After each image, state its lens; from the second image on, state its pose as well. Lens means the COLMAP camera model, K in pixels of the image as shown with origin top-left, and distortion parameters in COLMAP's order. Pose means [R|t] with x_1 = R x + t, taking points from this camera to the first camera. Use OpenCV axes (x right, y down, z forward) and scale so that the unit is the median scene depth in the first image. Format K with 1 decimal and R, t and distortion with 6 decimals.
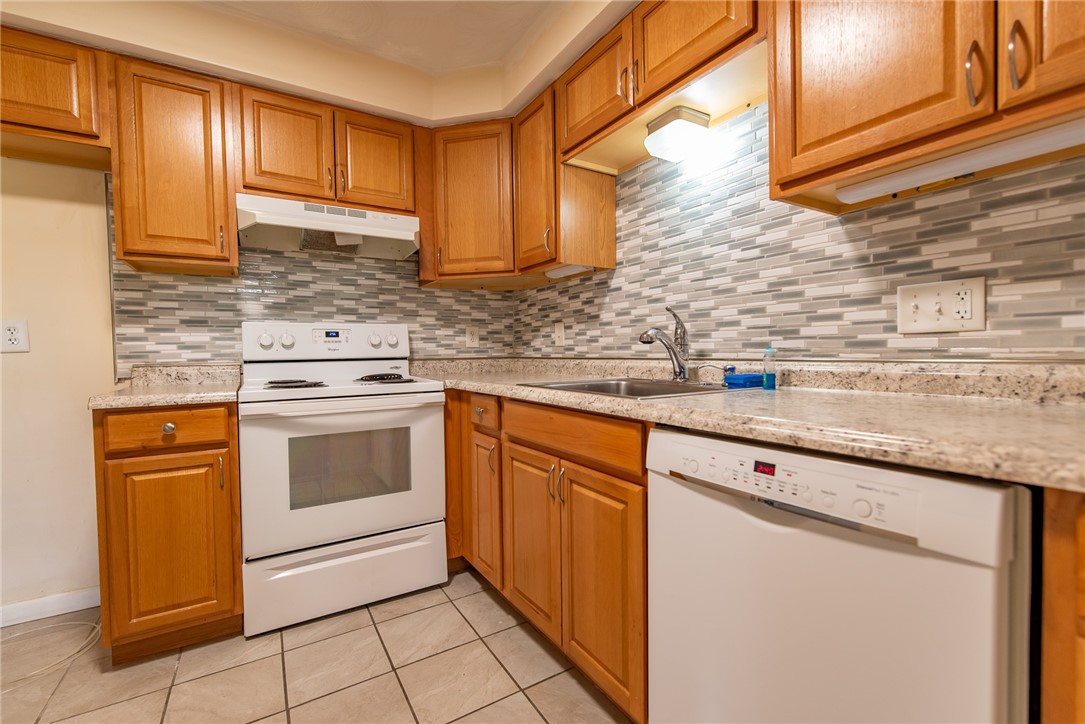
lens RADIAL K [[466.5, 0, 541.7], [0, 466.5, 363.9], [0, 0, 1]] dist [0.002205, 0.000363]
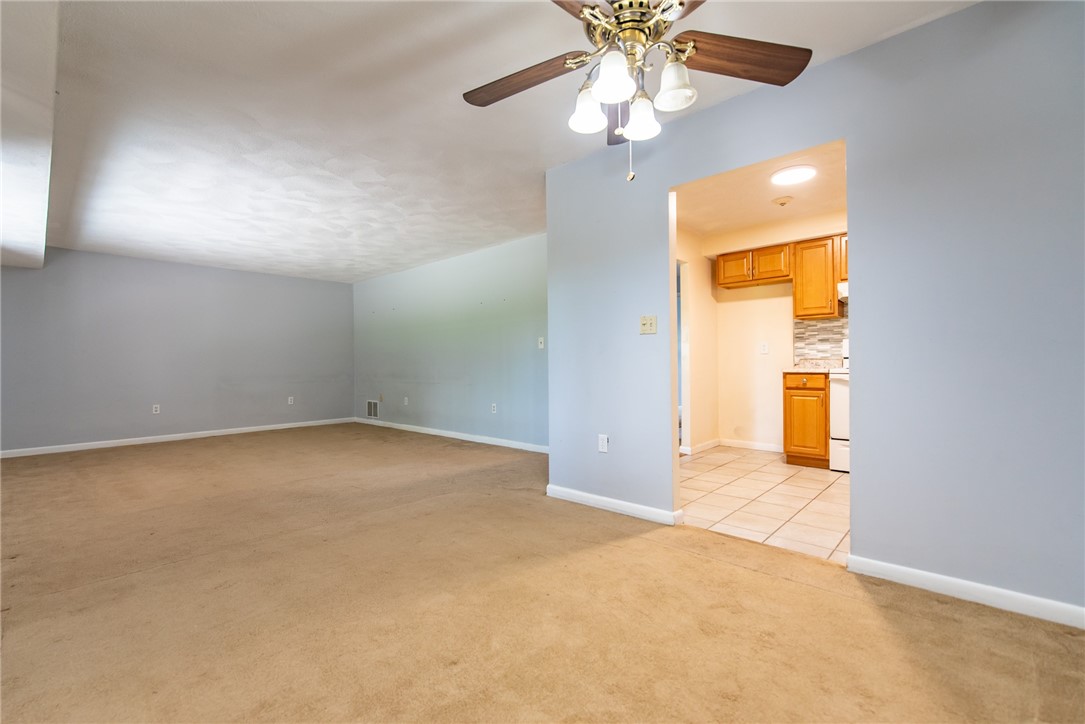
lens RADIAL K [[466.5, 0, 543.5], [0, 466.5, 364.1], [0, 0, 1]] dist [0.002205, 0.000363]
pose [[0.270442, 0.017005, -0.962586, 1.154746], [-0.023713, 0.999658, 0.010998, 0.036279], [0.962444, 0.019851, 0.270753, -0.988048]]
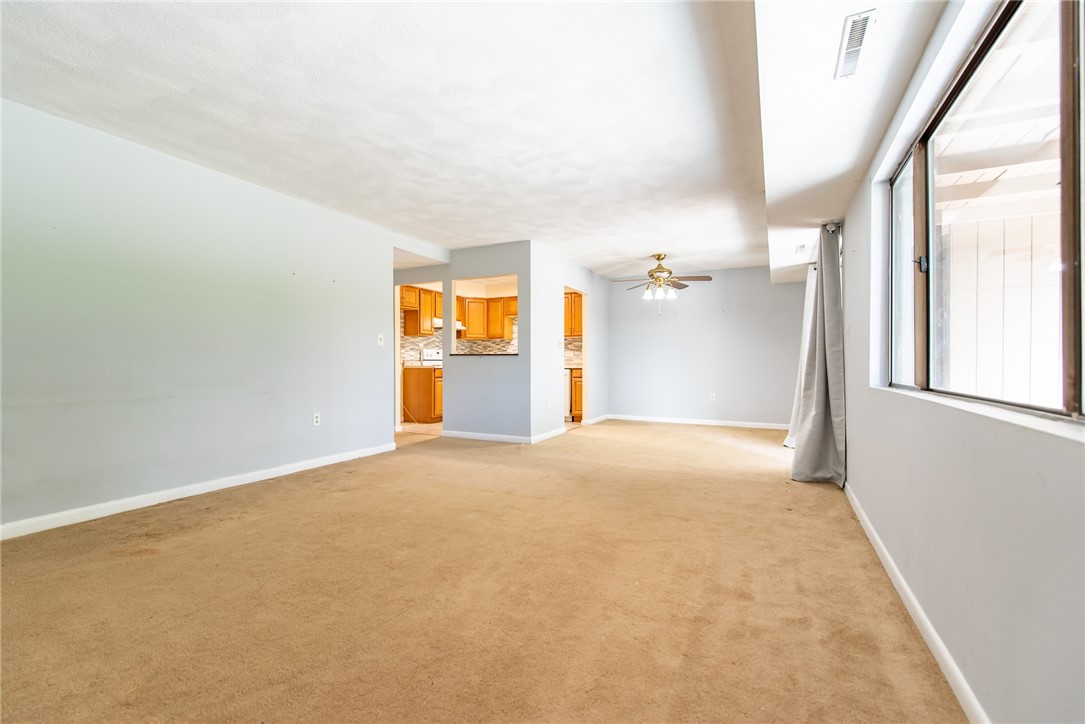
lens RADIAL K [[466.5, 0, 546.0], [0, 466.5, 363.5], [0, 0, 1]] dist [0.002205, 0.000363]
pose [[0.846617, 0.016910, 0.531934, -1.971442], [-0.000079, 0.999499, -0.031647, 0.156184], [-0.532203, 0.026750, 0.846194, -2.940258]]
